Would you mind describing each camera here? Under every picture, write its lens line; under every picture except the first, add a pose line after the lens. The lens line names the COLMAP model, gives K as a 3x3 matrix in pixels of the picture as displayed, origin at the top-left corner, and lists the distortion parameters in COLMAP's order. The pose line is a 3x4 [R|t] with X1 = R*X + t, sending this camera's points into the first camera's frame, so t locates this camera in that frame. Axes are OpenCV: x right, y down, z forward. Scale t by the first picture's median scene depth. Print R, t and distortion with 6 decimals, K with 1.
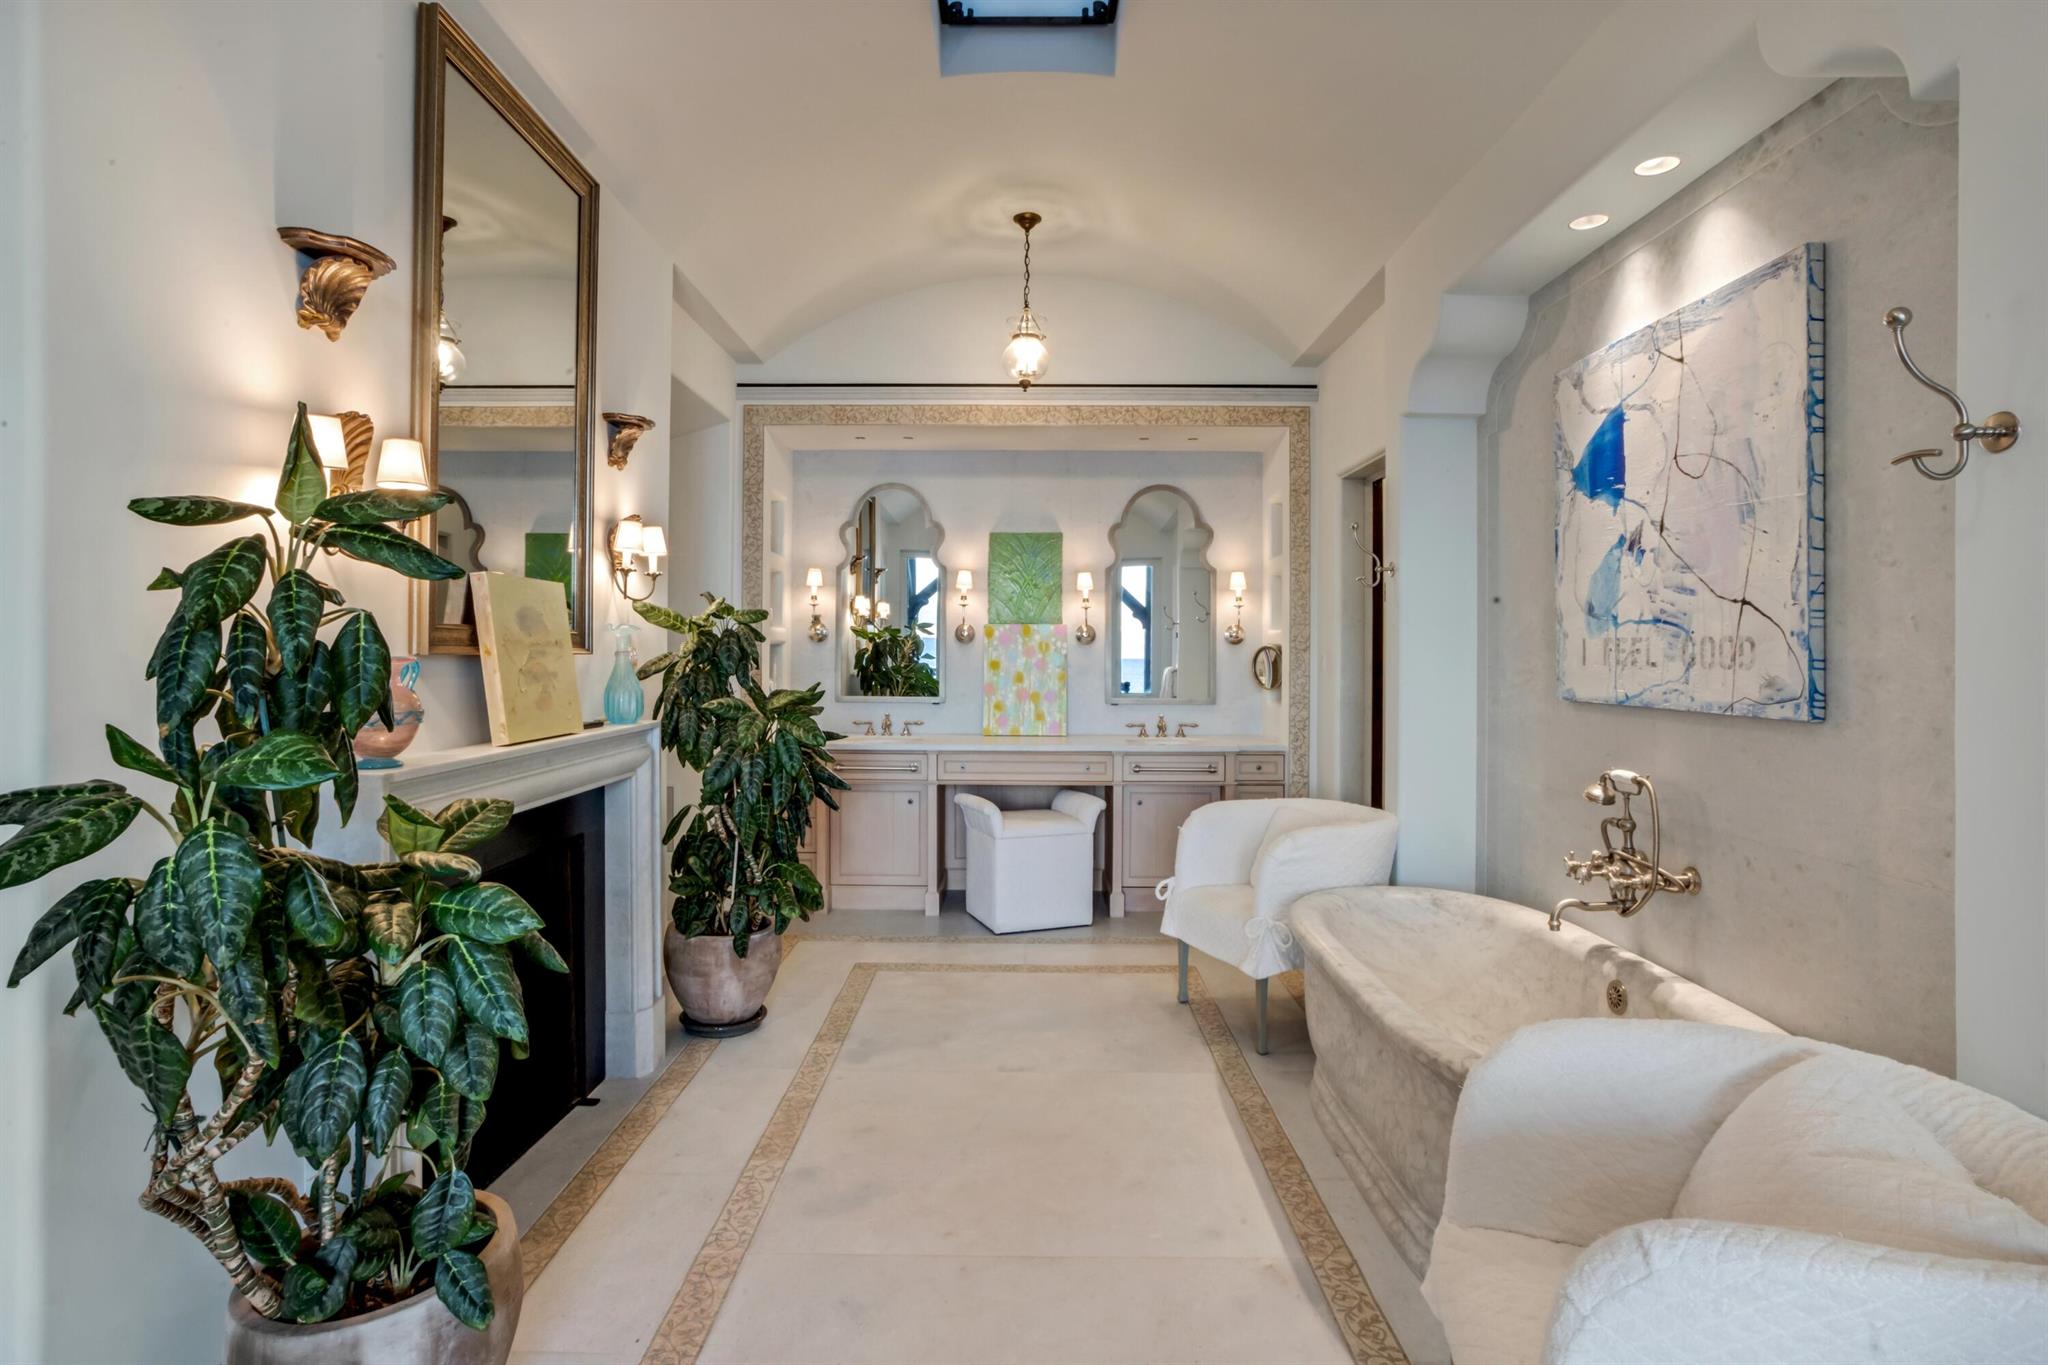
lens RADIAL K [[1087.3, 0, 1023.1], [0, 1087.3, 673.0], [0, 0, 1]] dist [0.012817, 0.015898]
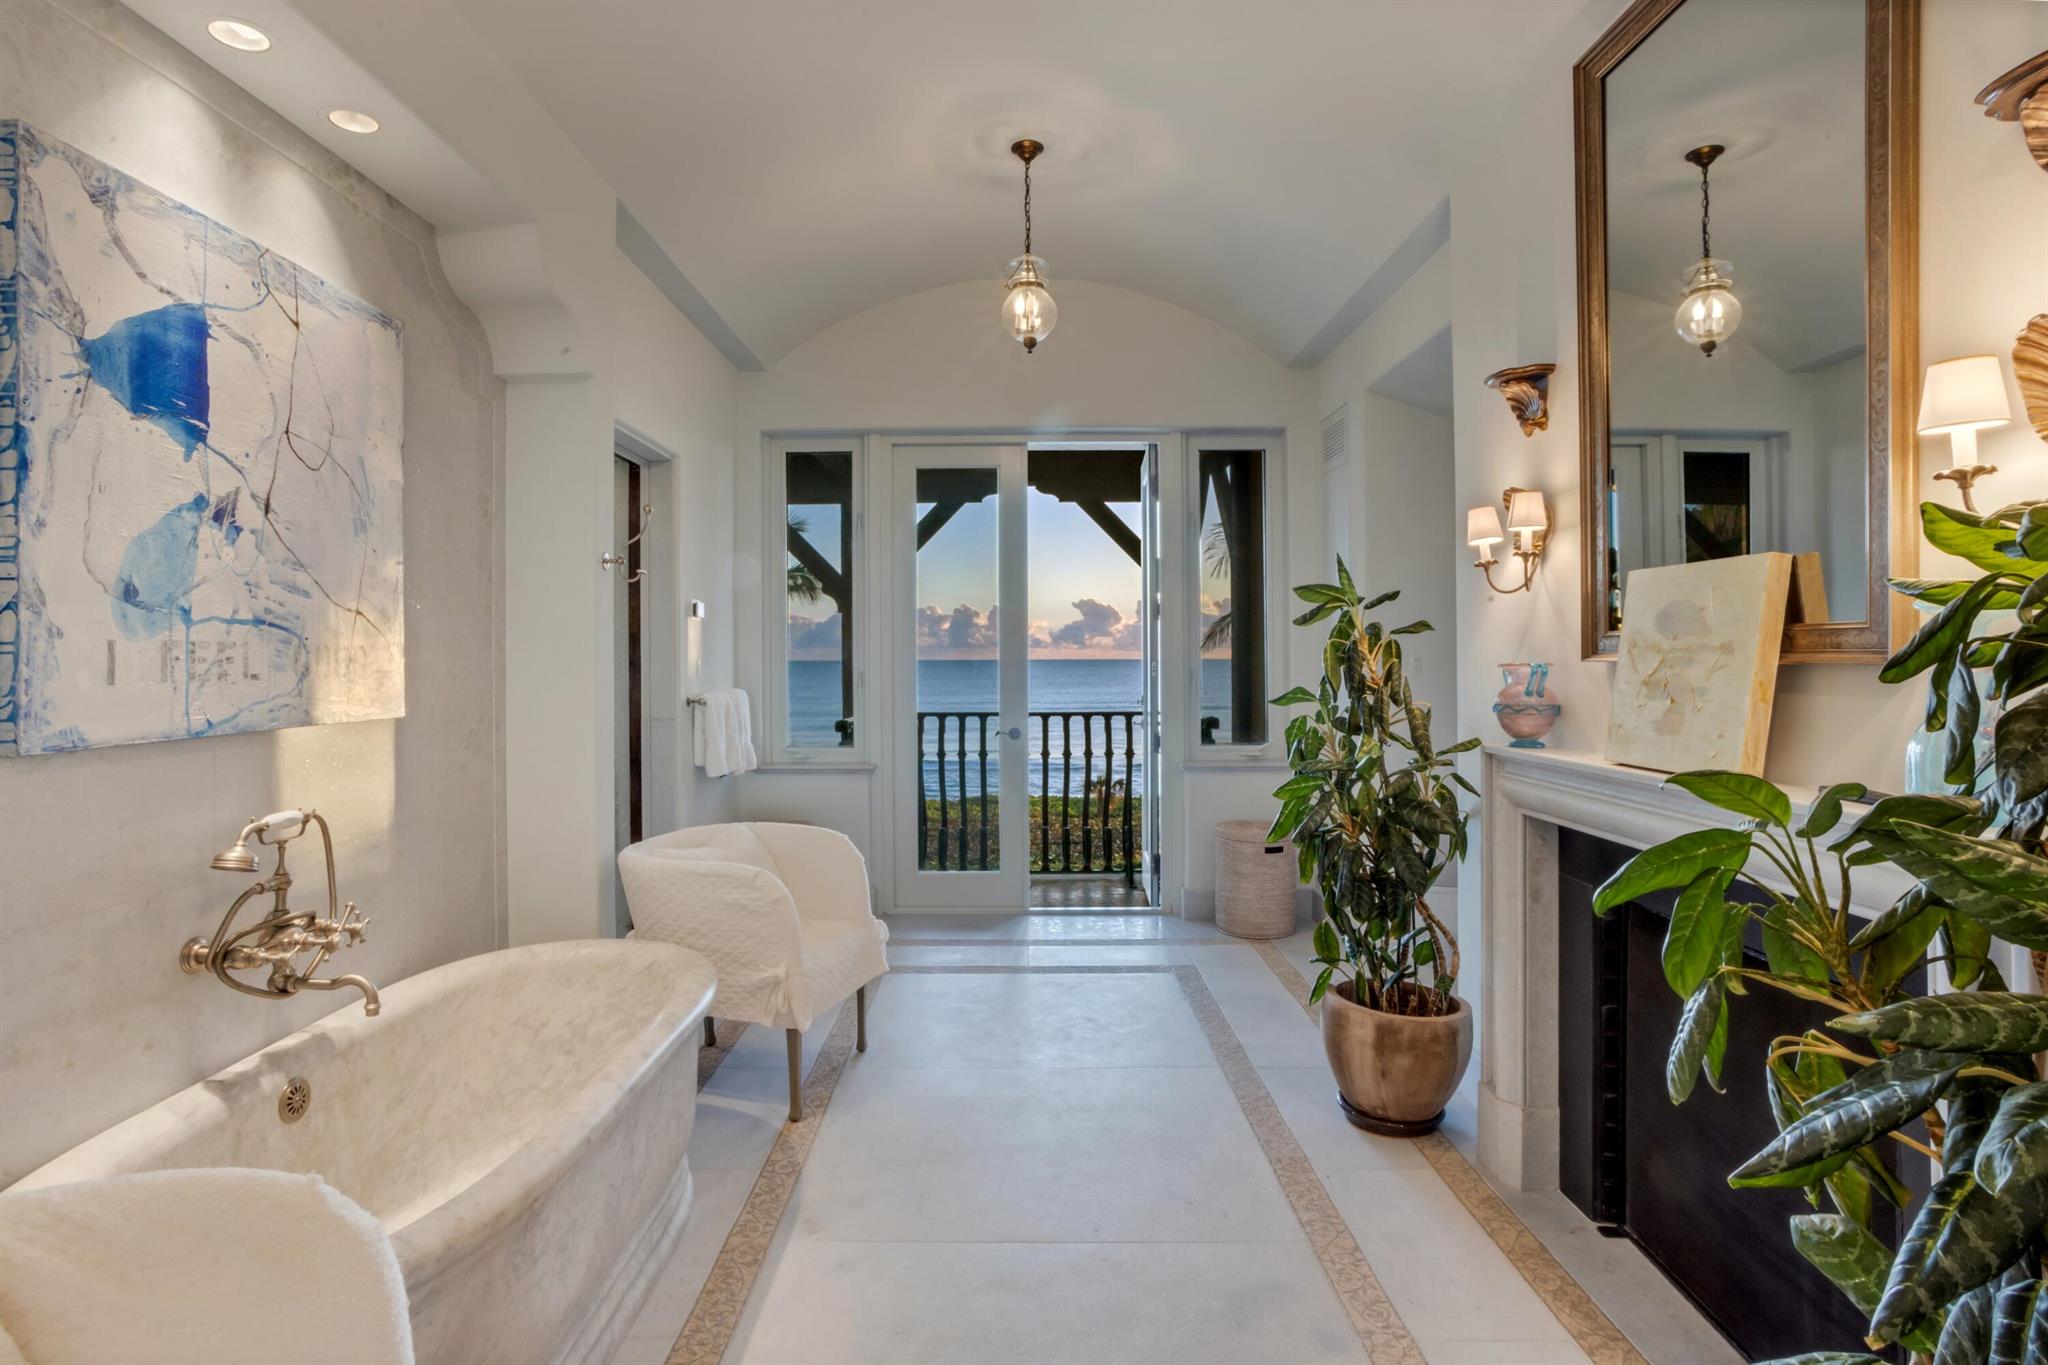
lens RADIAL K [[1087.3, 0, 1069.6], [0, 1087.3, 653.7], [0, 0, 1]] dist [0.012817, 0.015898]
pose [[-0.999501, -0.011344, -0.029470, 0.010250], [-0.011879, 0.999767, 0.018030, -0.044083], [0.029258, 0.018371, -0.999403, 1.742514]]
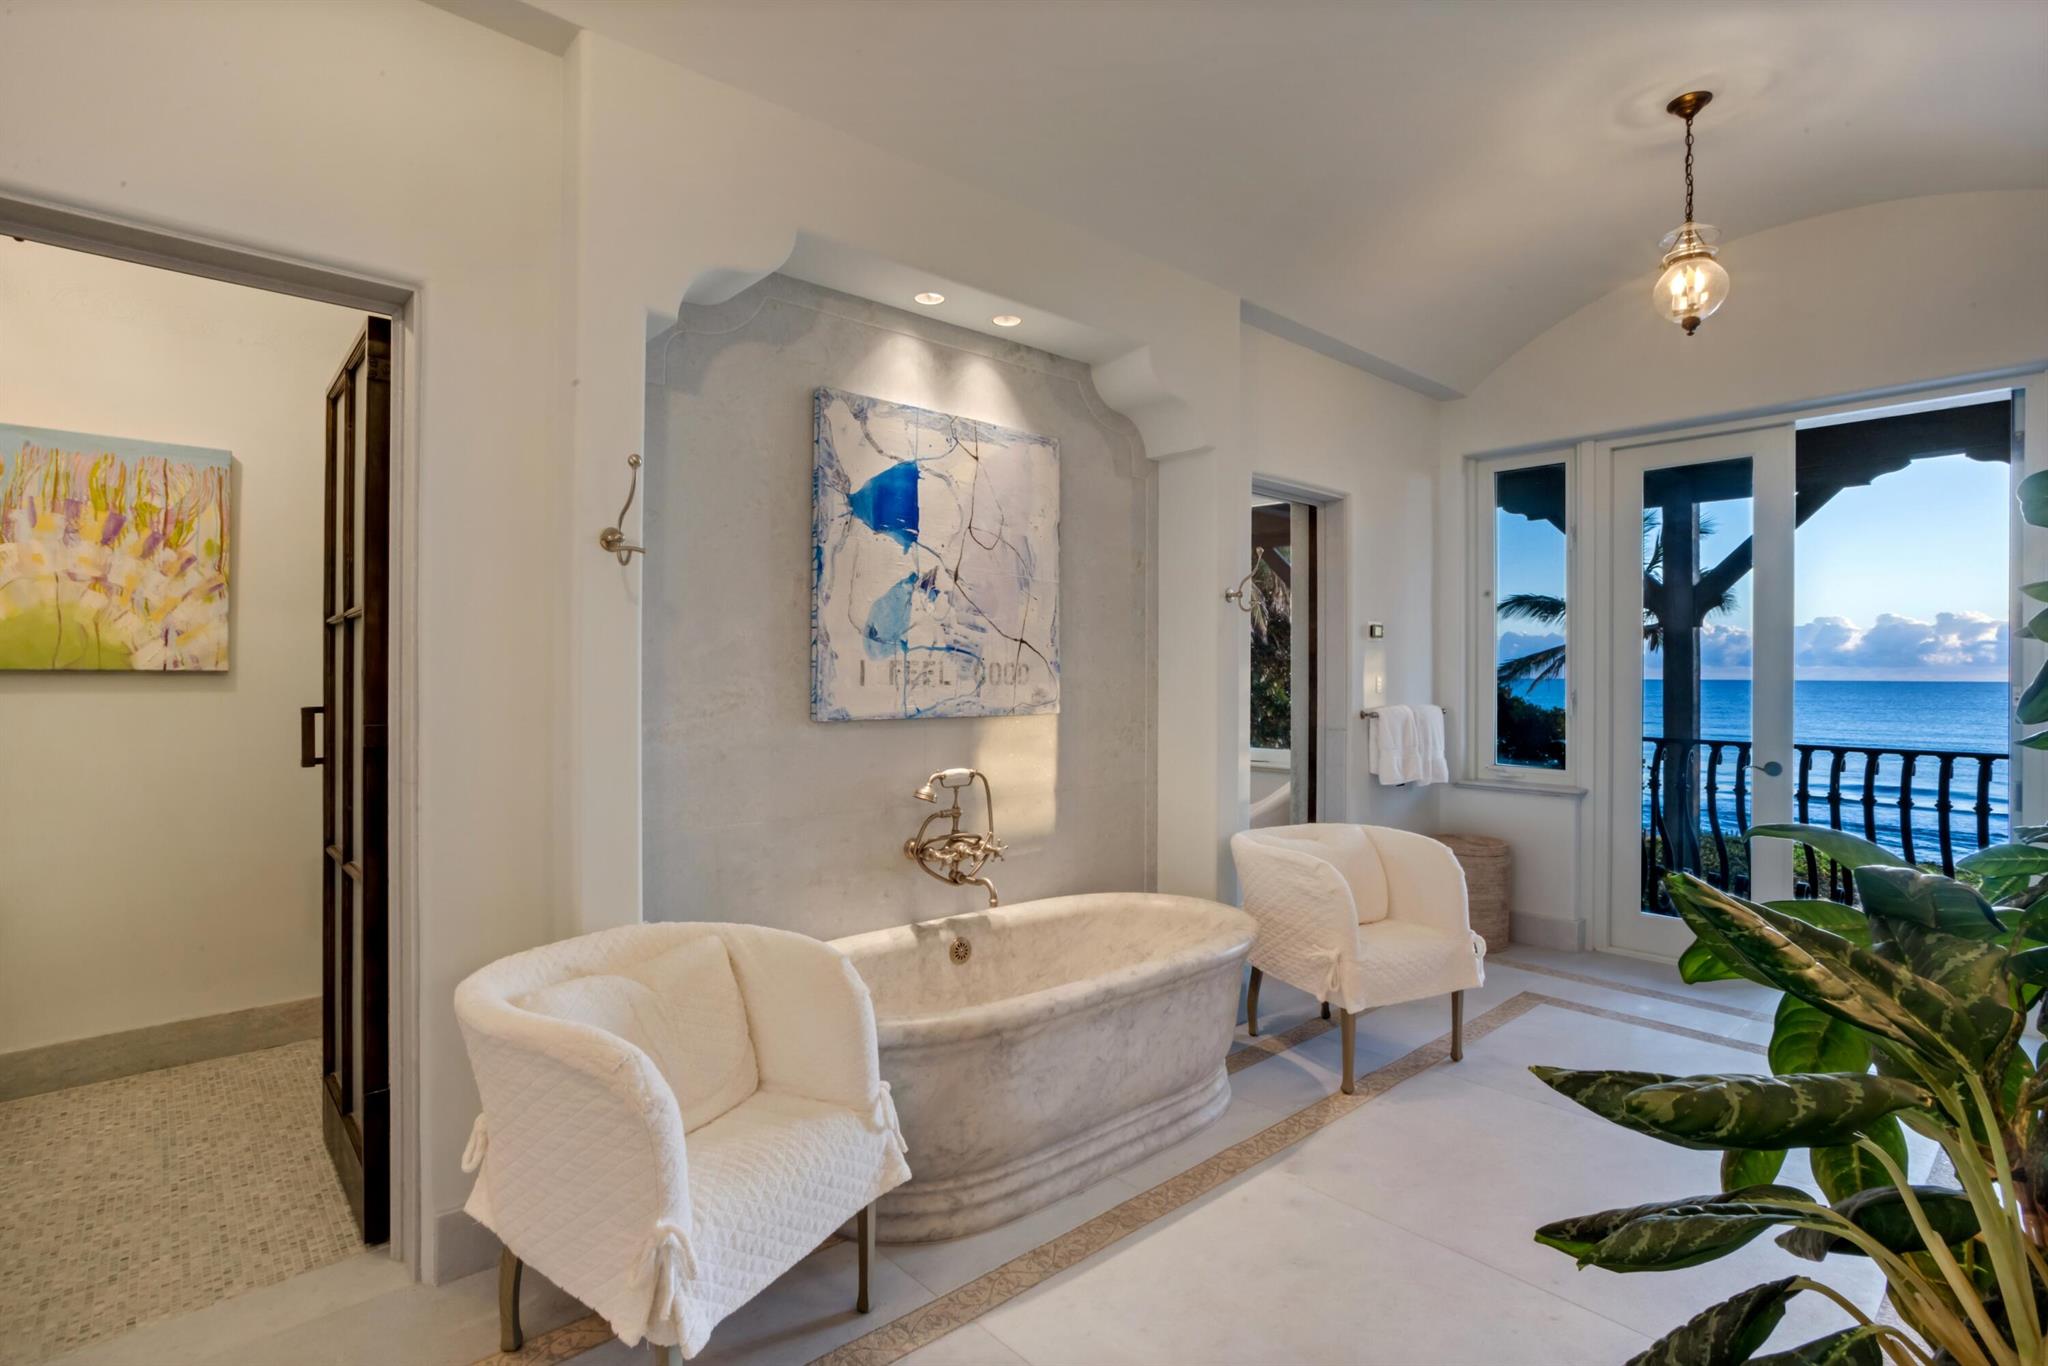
lens RADIAL K [[1087.3, 0, 1042.2], [0, 1087.3, 657.7], [0, 0, 1]] dist [0.012817, 0.015898]
pose [[-0.703296, -0.009090, 0.710839, -0.383597], [-0.001910, 0.999939, 0.010897, -0.049013], [-0.710895, 0.006306, -0.703270, 1.740076]]
